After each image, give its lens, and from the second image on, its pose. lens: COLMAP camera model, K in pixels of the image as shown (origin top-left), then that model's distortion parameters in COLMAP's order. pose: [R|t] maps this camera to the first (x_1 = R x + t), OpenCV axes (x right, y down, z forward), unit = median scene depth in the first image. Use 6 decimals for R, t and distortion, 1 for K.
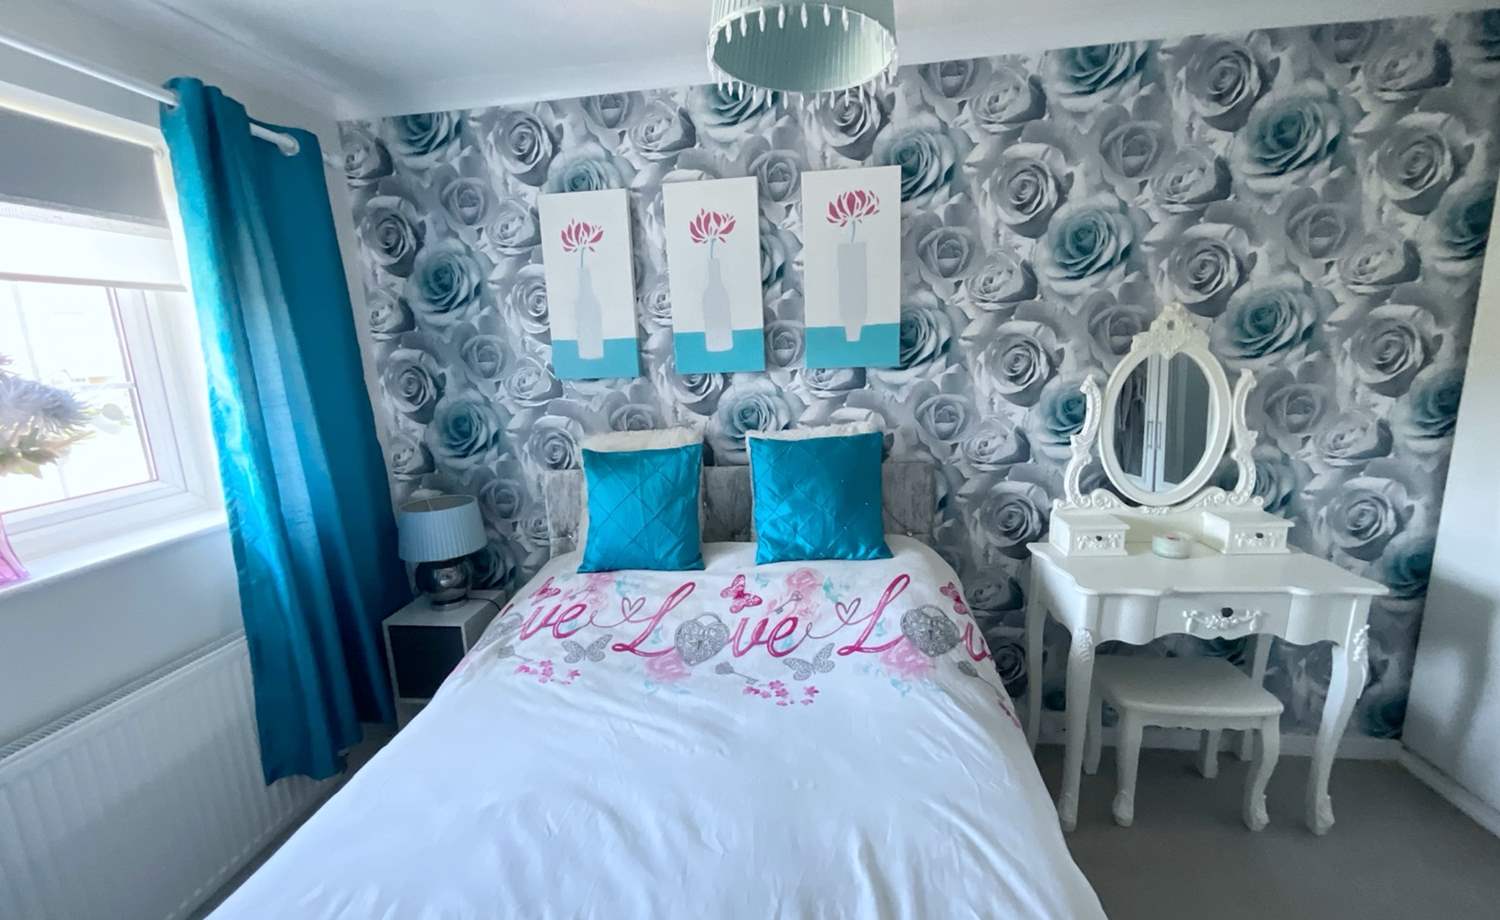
lens RADIAL K [[608.8, 0, 753.0], [0, 608.8, 460.4], [0, 0, 1]] dist [0.000736, 0.000179]
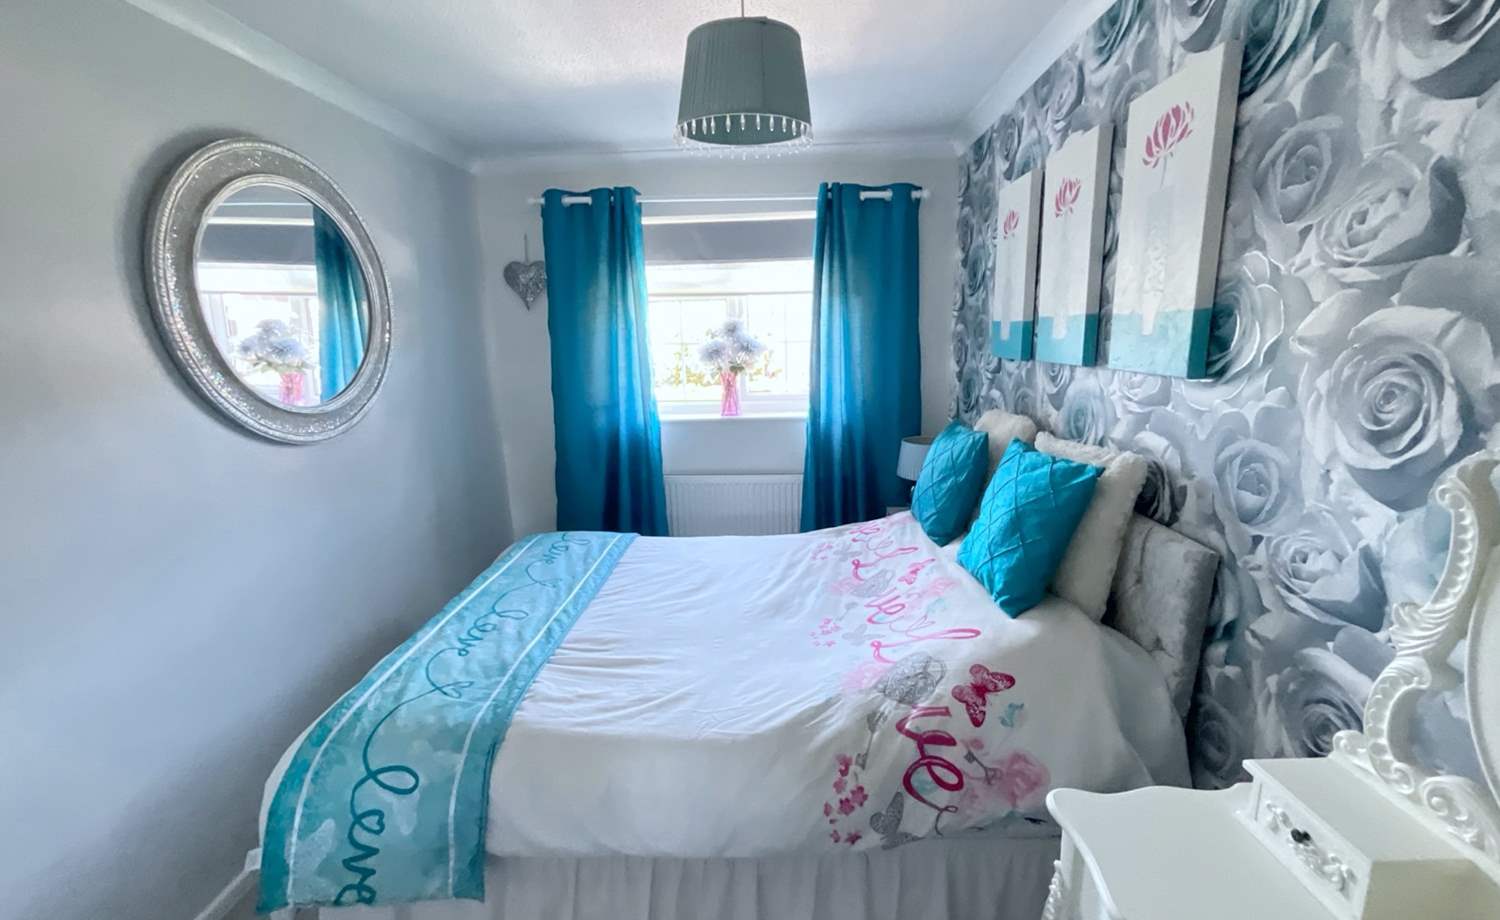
lens RADIAL K [[608.8, 0, 748.5], [0, 608.8, 458.5], [0, 0, 1]] dist [0.000736, 0.000179]
pose [[0.067625, 0.244717, -0.967233, 0.850725], [-0.173335, 0.957592, 0.230158, -0.146354], [0.982538, 0.152091, 0.107175, 0.519341]]
